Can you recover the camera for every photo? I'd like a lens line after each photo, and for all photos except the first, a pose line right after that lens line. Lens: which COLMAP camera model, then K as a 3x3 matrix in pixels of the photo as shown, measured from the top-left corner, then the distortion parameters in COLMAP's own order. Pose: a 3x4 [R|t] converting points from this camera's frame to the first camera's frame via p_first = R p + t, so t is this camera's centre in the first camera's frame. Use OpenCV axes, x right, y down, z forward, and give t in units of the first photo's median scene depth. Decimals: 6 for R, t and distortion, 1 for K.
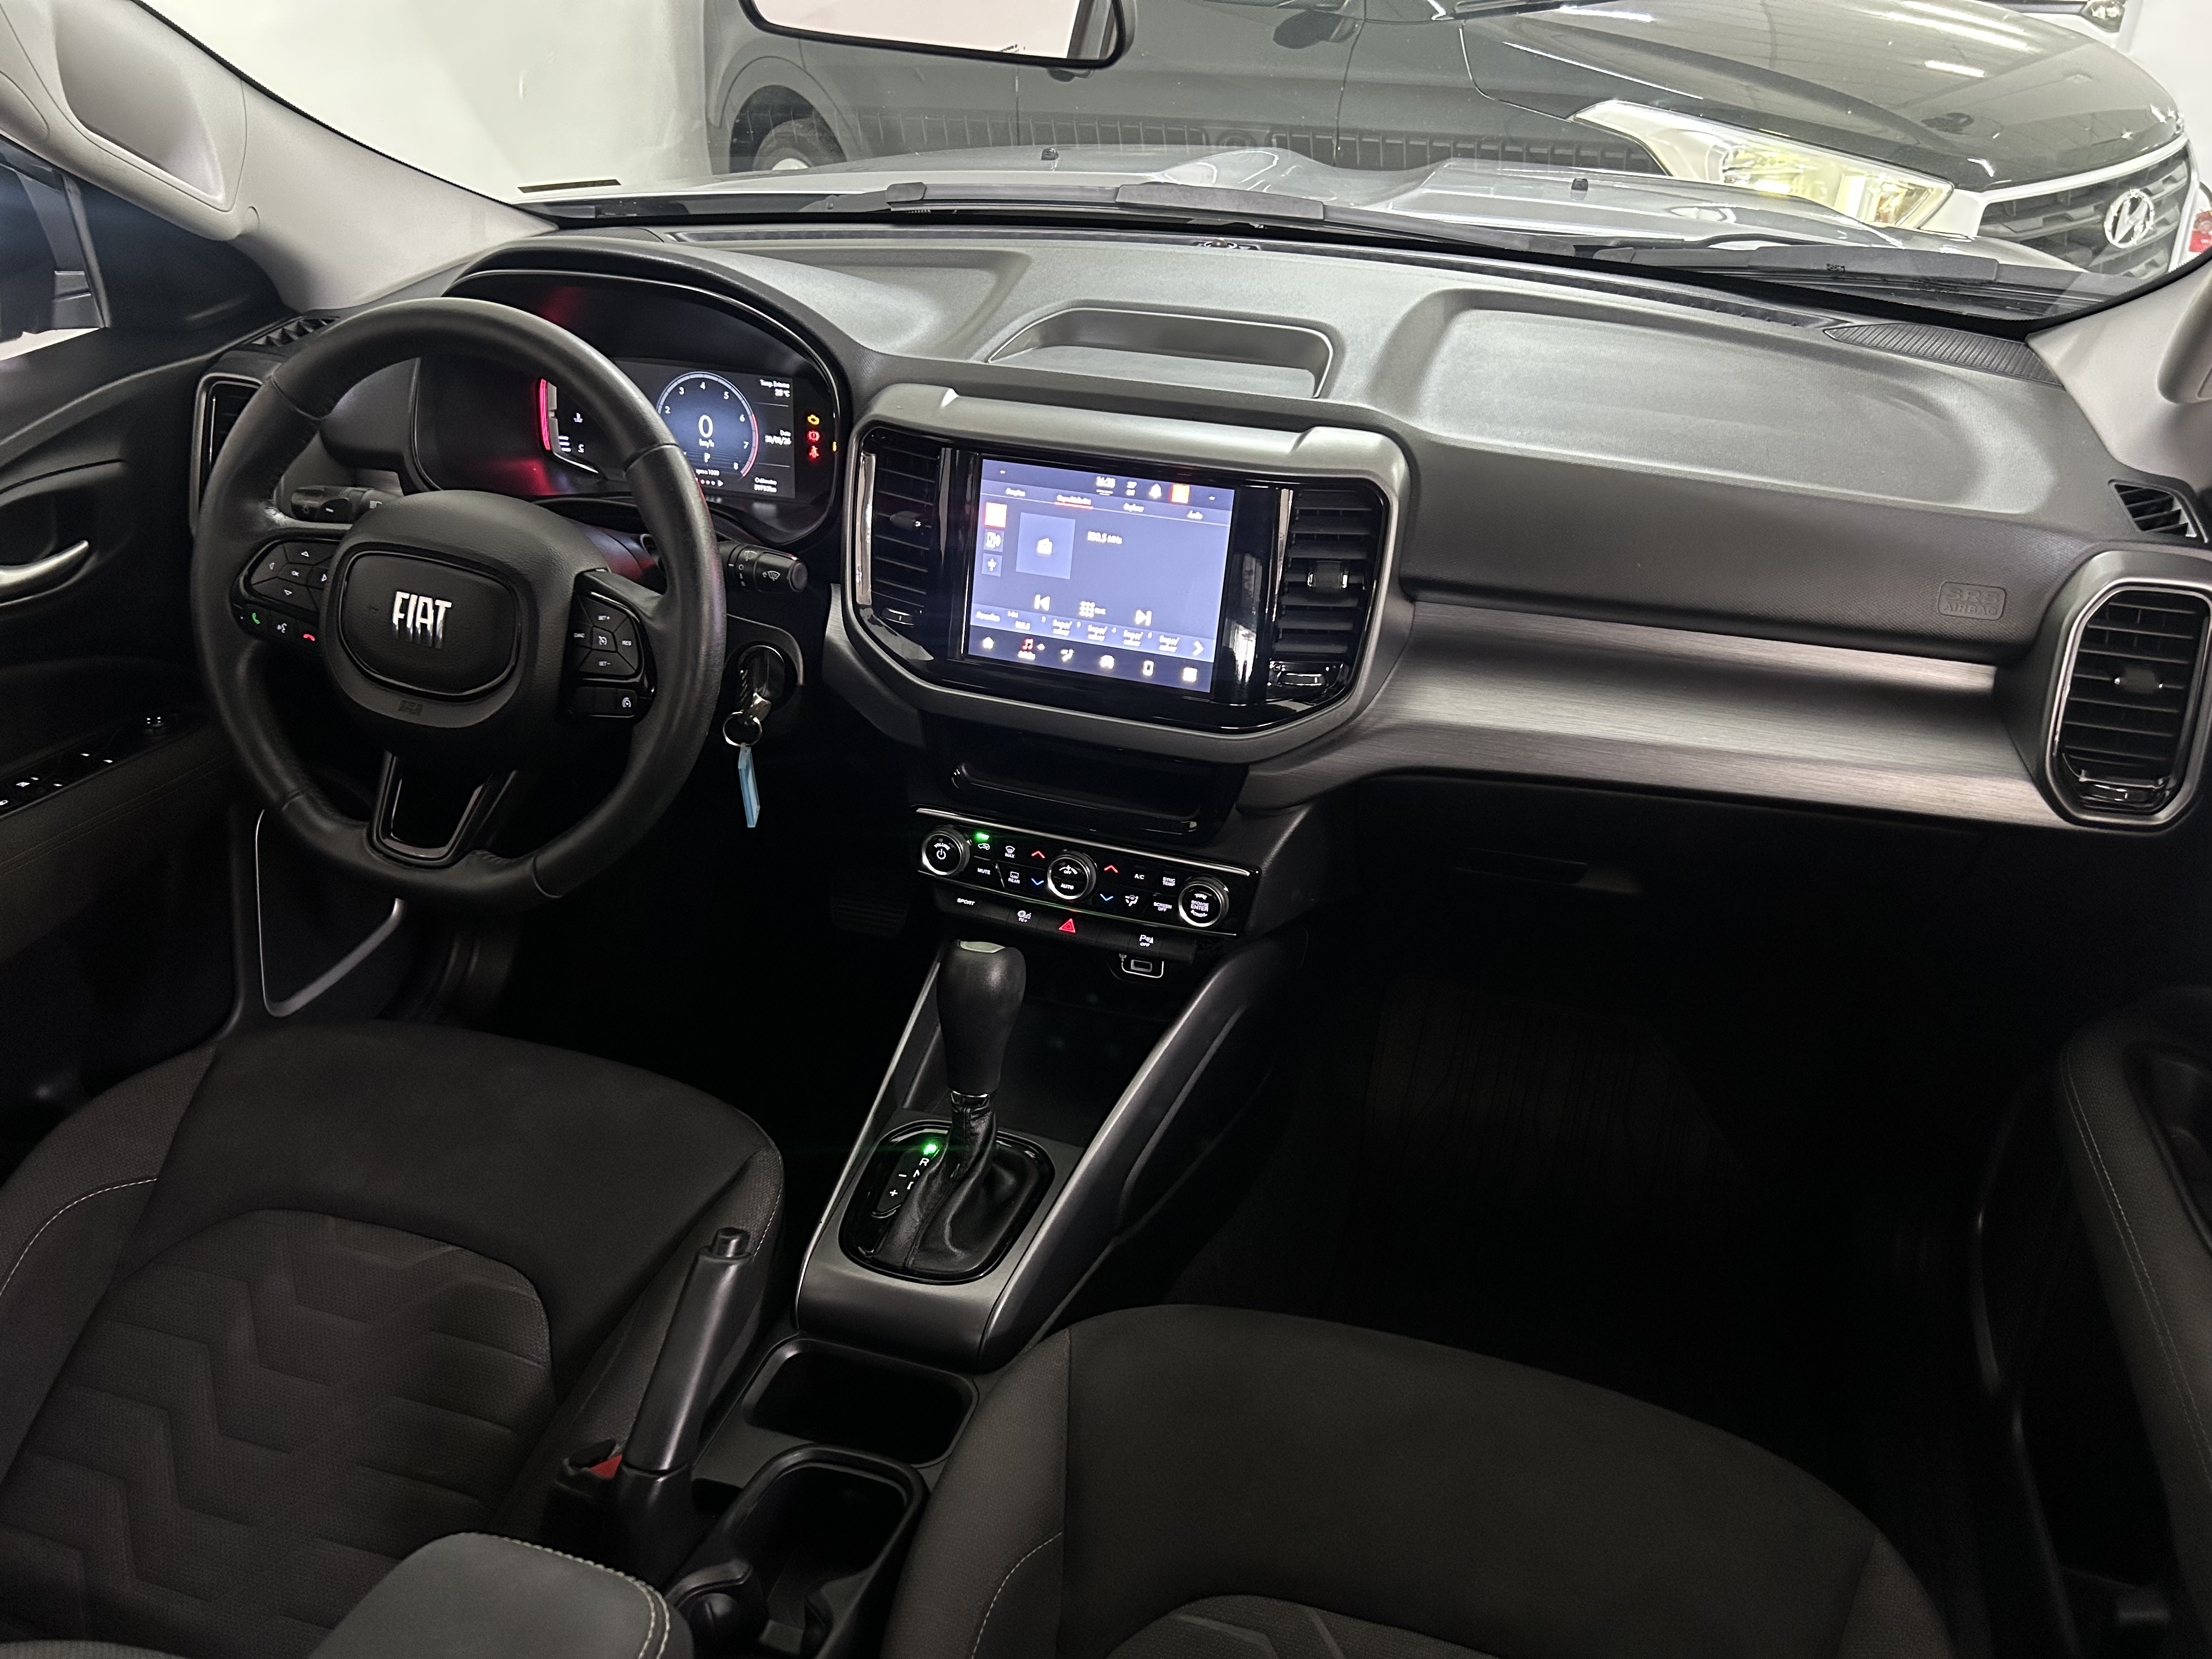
lens RADIAL K [[1662.0, 0, 1118.3], [0, 1662.0, 845.7], [0, 0, 1]] dist [0.042831, -0.019308]
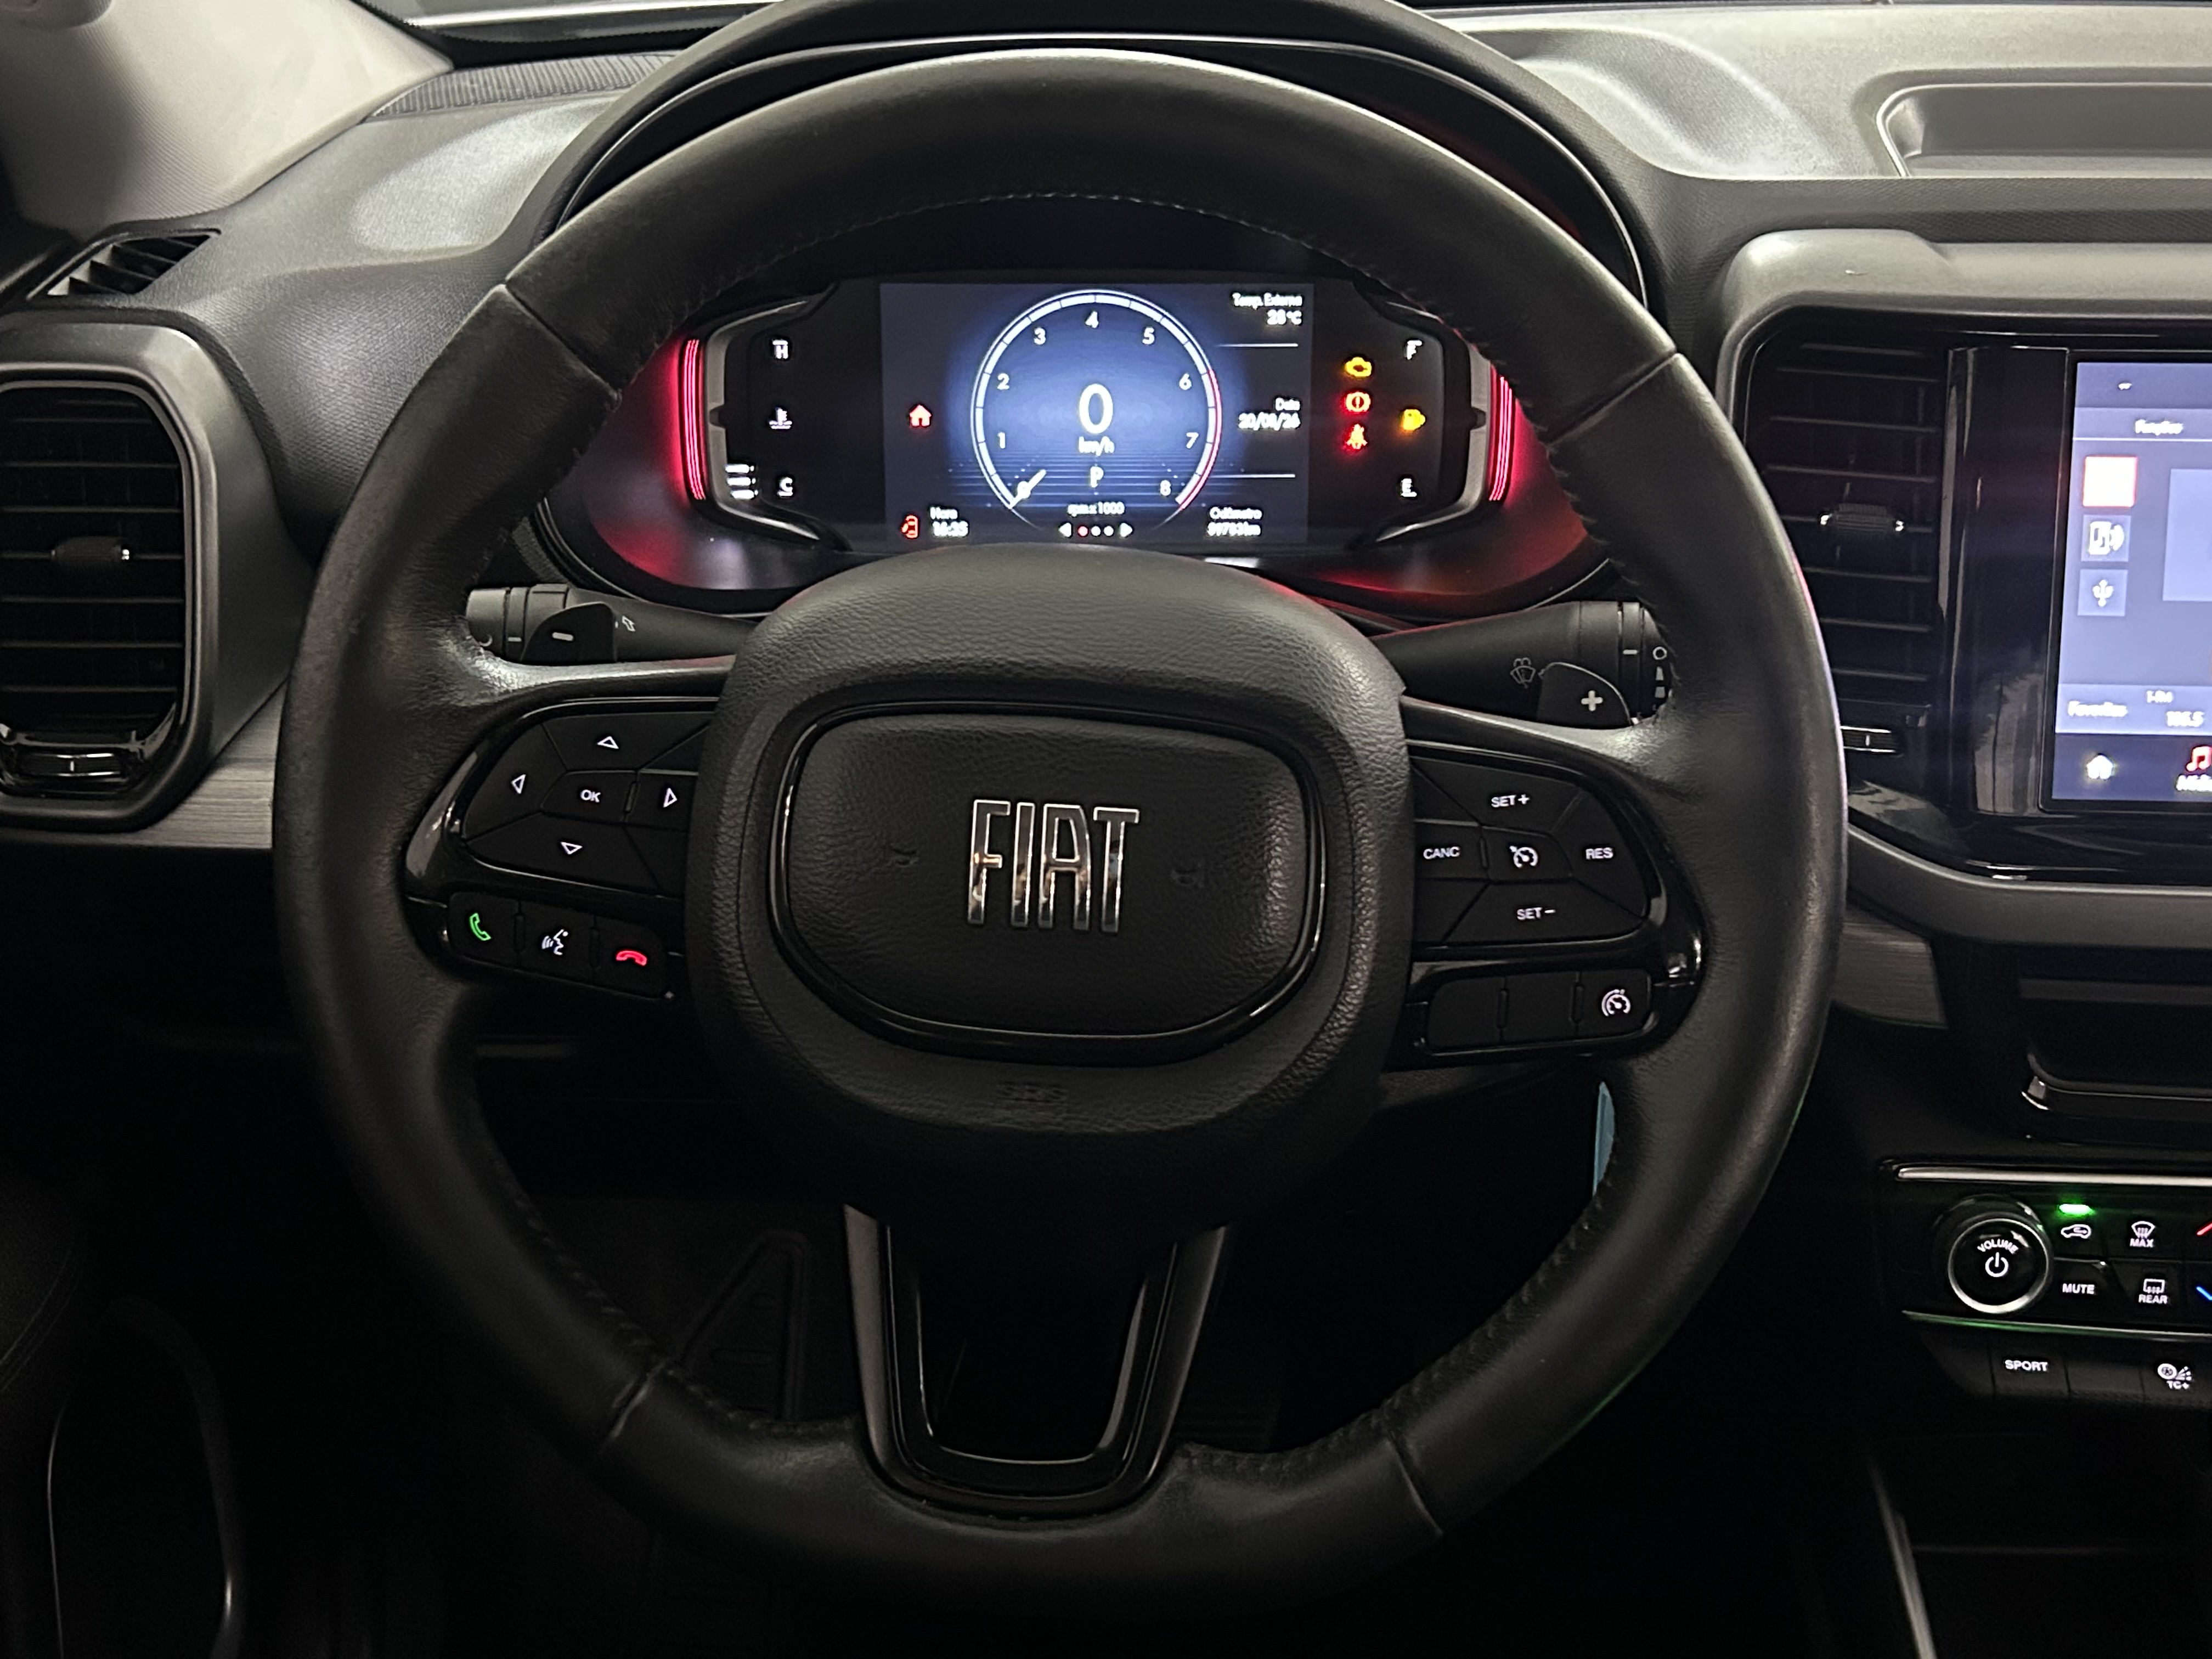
lens RADIAL K [[2589.6, 0, 1113.2], [0, 2589.6, 839.1], [0, 0, 1]] dist [0.088512, 0.000000]
pose [[0.961148, -0.122280, 0.247471, -0.500241], [0.153012, 0.982199, -0.108958, -0.067022], [-0.229742, 0.142591, 0.962749, 0.387721]]
